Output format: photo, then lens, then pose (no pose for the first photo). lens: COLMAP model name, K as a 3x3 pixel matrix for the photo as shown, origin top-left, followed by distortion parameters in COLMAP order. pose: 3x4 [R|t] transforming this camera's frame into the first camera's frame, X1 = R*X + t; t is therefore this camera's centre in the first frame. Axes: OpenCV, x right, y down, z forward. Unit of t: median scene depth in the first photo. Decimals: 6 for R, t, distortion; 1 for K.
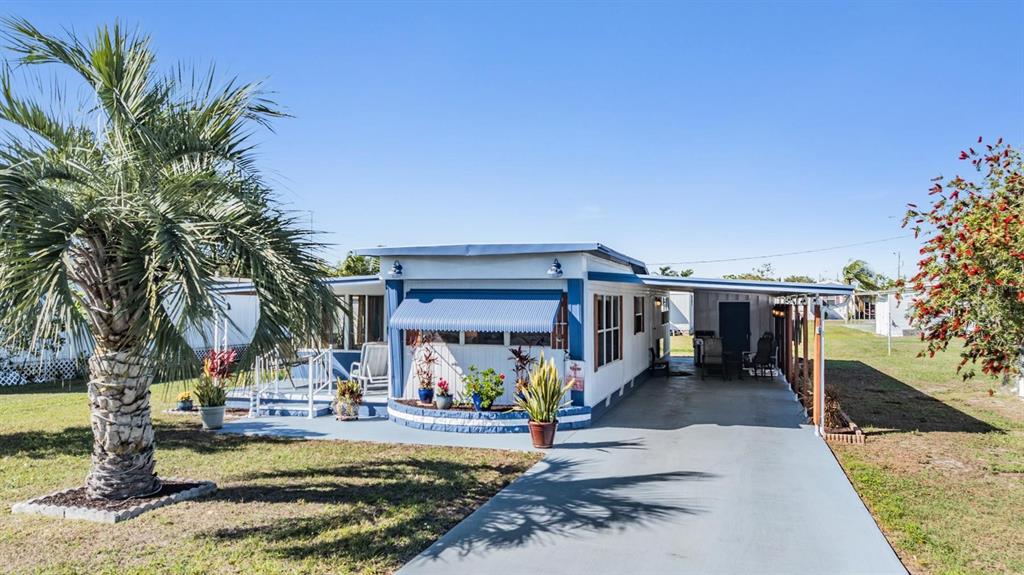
lens RADIAL K [[714.9, 0, 511.0], [0, 714.9, 288.9], [0, 0, 1]] dist [-0.026299, 0.021549]
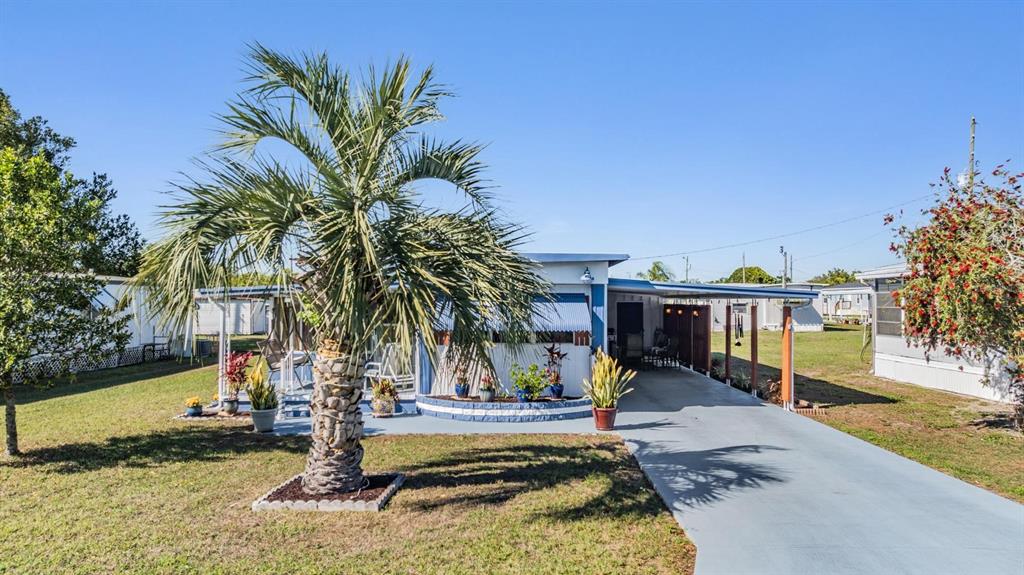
lens RADIAL K [[714.9, 0, 514.6], [0, 714.9, 288.9], [0, 0, 1]] dist [-0.026299, 0.021549]
pose [[0.956096, 0.005440, 0.293004, -0.396099], [-0.006495, 0.999975, 0.002629, -0.009560], [-0.292983, -0.004416, 0.956108, -0.064232]]
